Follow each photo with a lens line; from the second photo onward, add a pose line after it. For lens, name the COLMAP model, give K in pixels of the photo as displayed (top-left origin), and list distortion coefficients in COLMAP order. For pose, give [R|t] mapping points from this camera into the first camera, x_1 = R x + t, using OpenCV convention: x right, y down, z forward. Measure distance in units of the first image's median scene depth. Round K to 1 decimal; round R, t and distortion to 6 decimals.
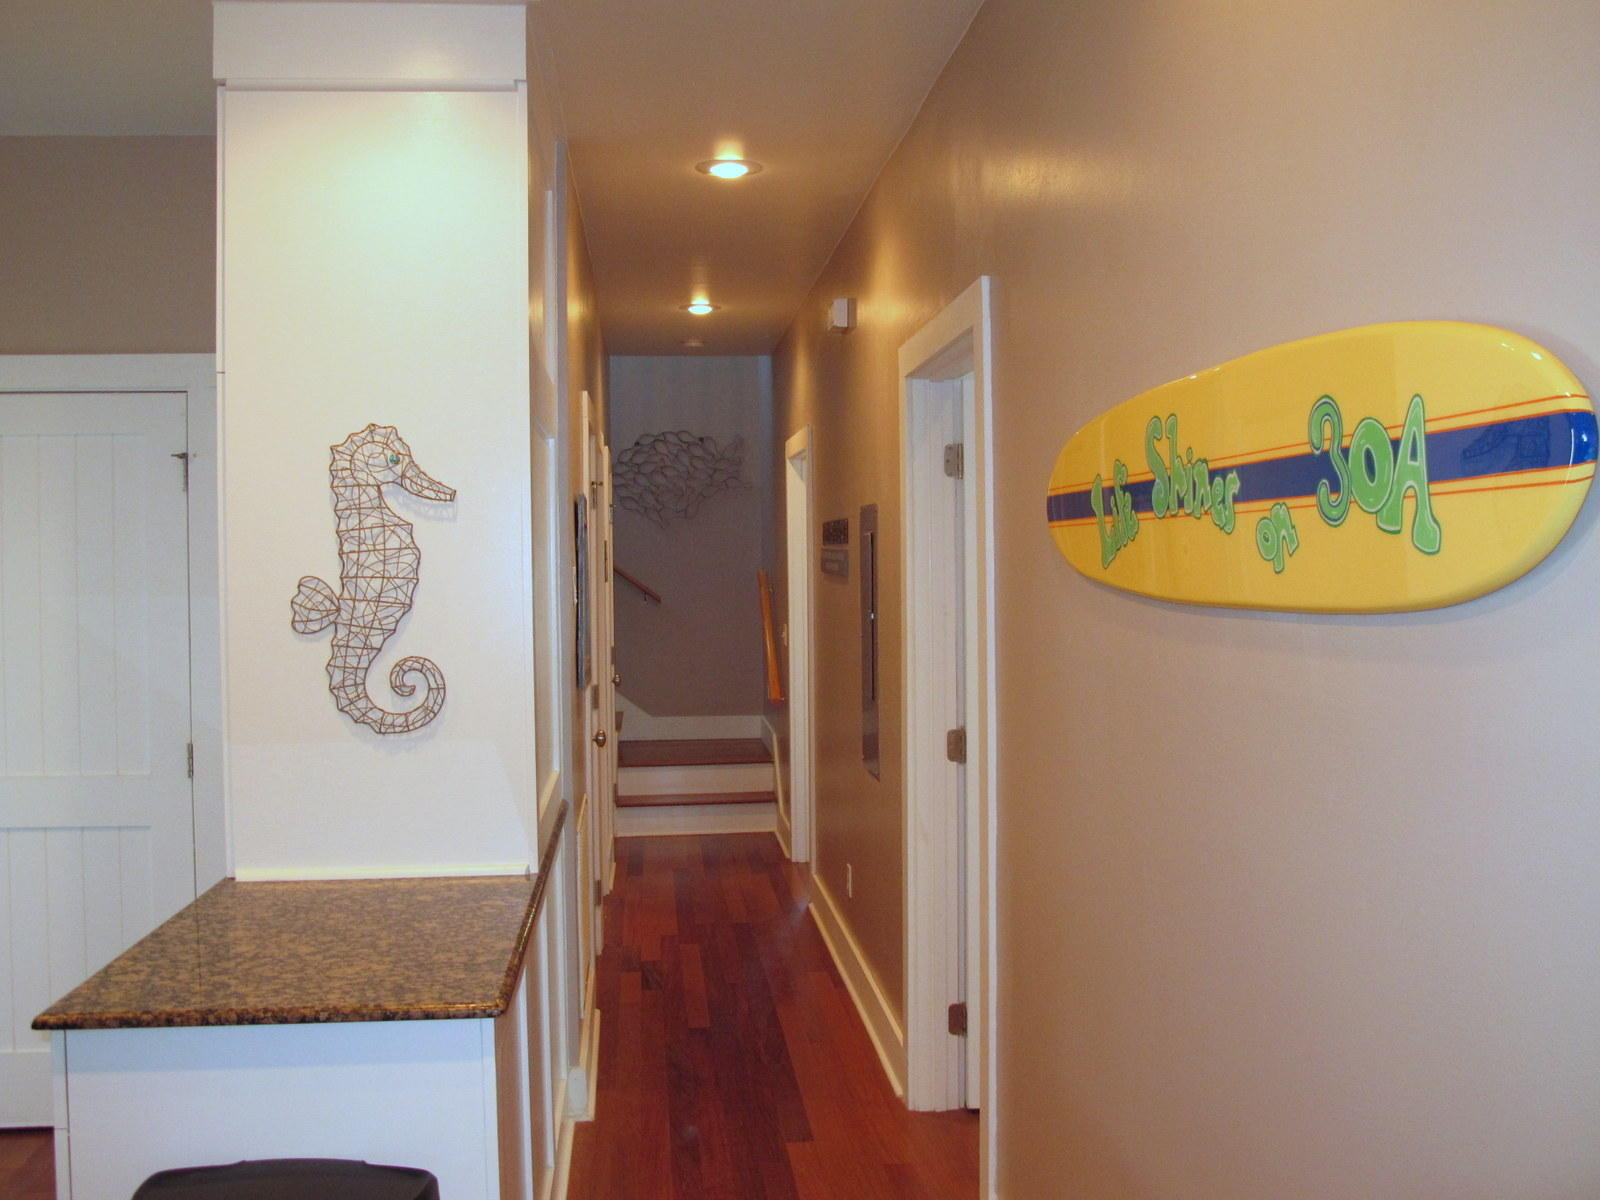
lens RADIAL K [[1458.4, 0, 797.4], [0, 1458.4, 573.9], [0, 0, 1]] dist [-0.138216, 0.104652]
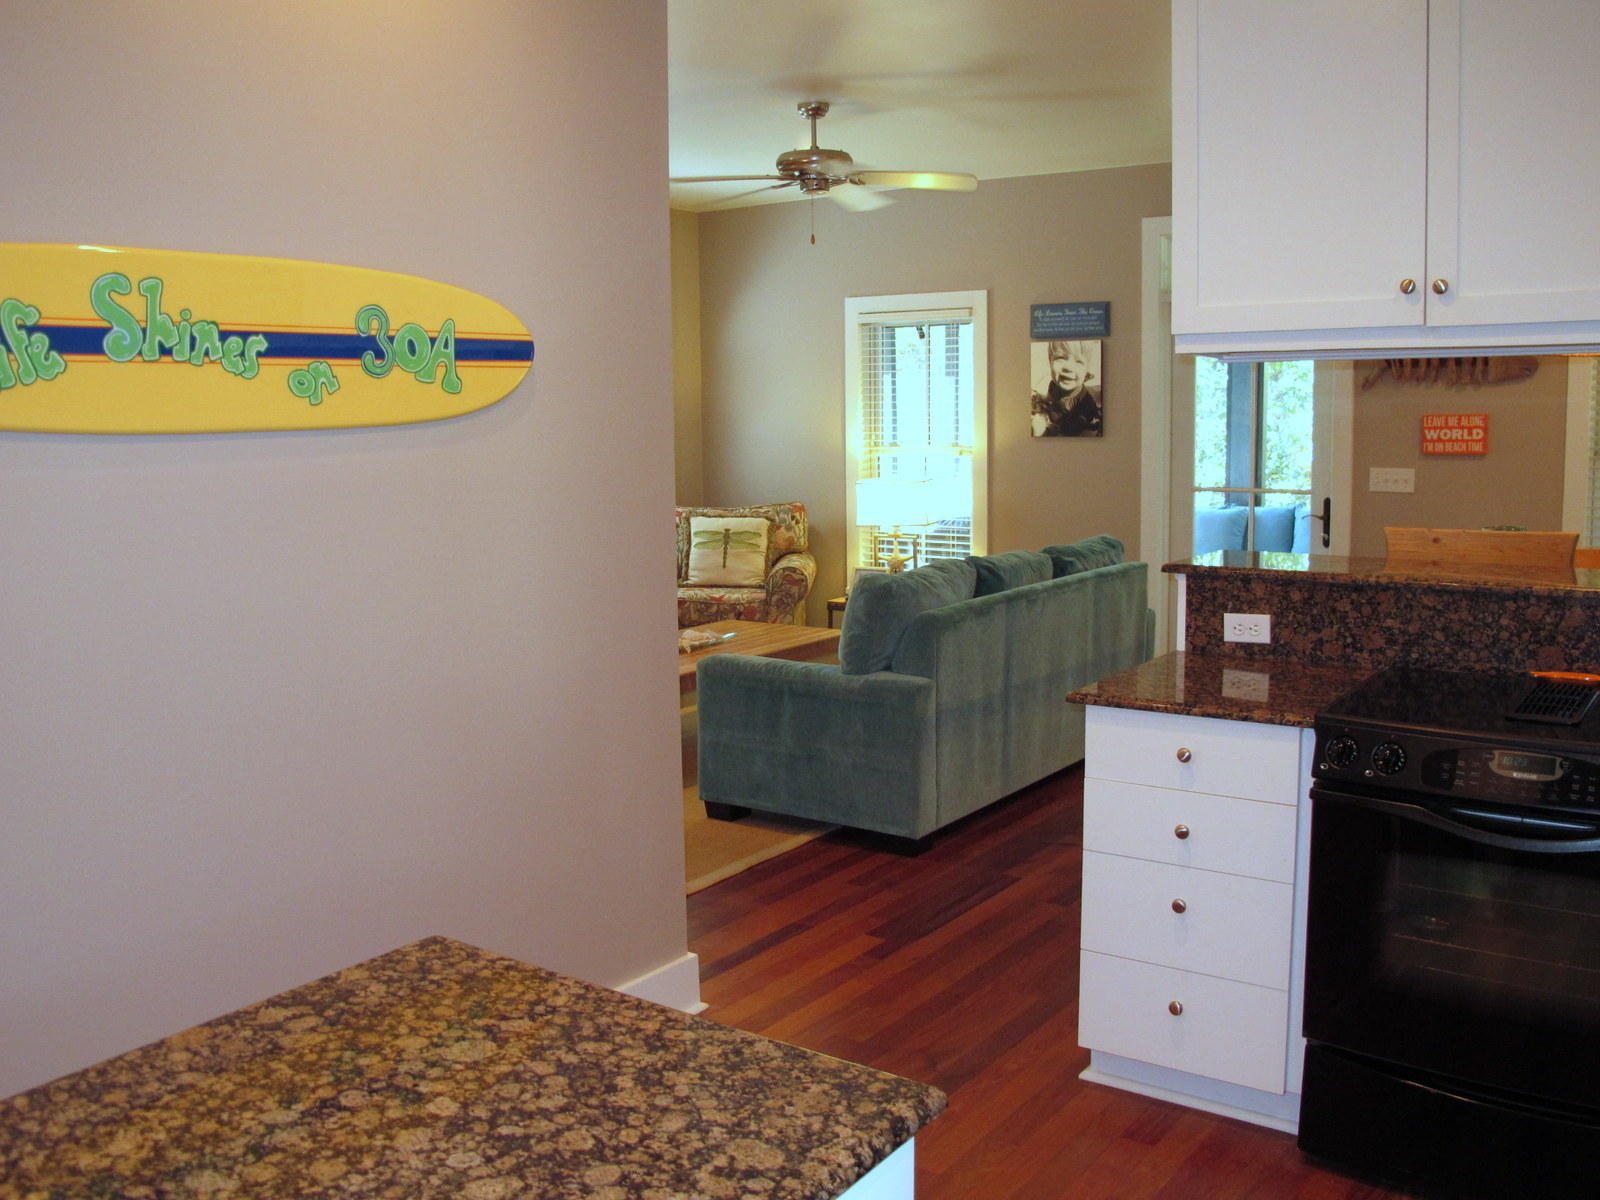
lens RADIAL K [[1458.4, 0, 797.4], [0, 1458.4, 573.9], [0, 0, 1]] dist [-0.138216, 0.104652]
pose [[-0.757199, -0.050337, 0.651241, -0.818956], [0.028161, 0.993583, 0.109541, 0.019106], [-0.652576, 0.101284, -0.750923, 1.366473]]
